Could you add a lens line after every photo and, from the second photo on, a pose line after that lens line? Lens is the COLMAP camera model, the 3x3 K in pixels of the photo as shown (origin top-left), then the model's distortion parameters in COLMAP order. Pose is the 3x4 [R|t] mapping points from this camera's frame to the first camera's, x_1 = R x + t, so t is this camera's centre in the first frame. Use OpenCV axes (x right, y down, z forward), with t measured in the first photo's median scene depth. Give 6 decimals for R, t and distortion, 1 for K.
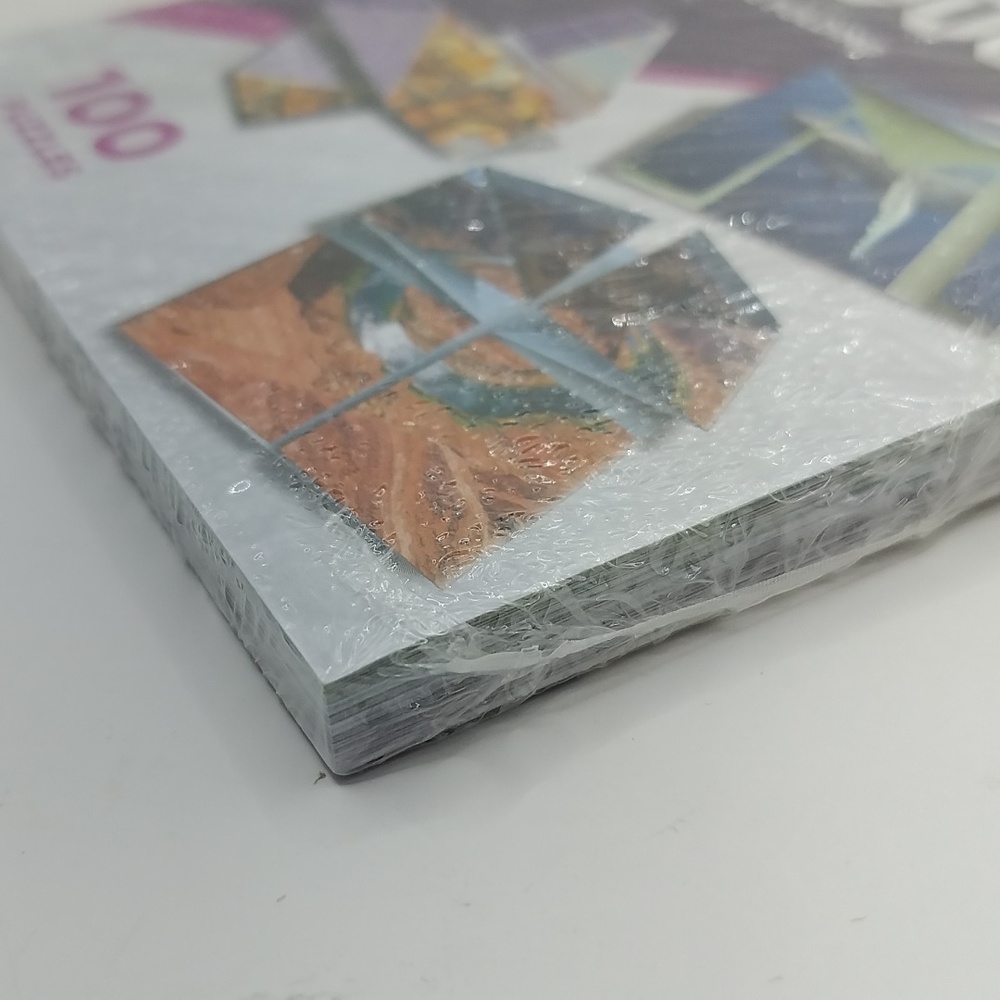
lens RADIAL K [[1564.8, 0, 500.0], [0, 1564.8, 500.0], [0, 0, 1]] dist [0.302436, -1.151487]
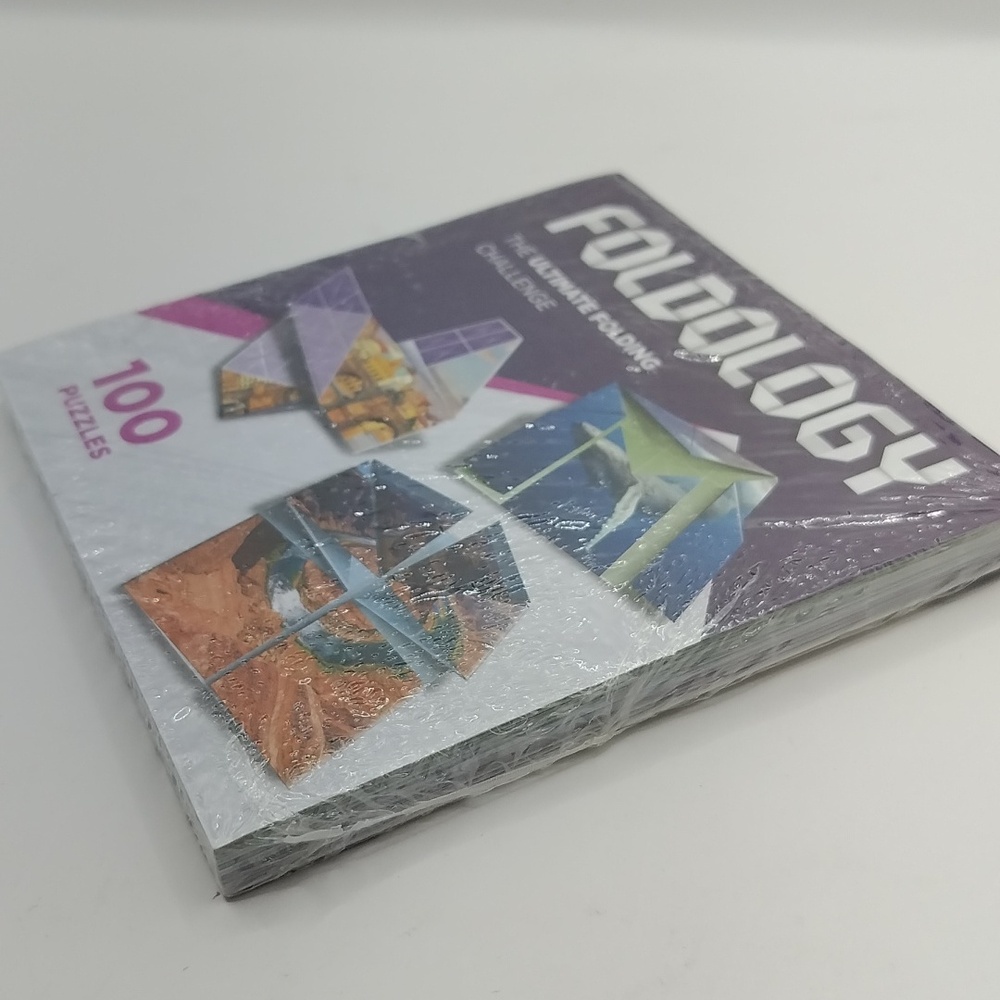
lens RADIAL K [[1564.8, 0, 500.0], [0, 1564.8, 500.0], [0, 0, 1]] dist [0.302436, -1.151487]
pose [[0.998228, 0.013085, -0.058051, 0.254486], [-0.012281, 0.999824, 0.014173, -0.251561], [0.058227, -0.013435, 0.998213, -0.628397]]
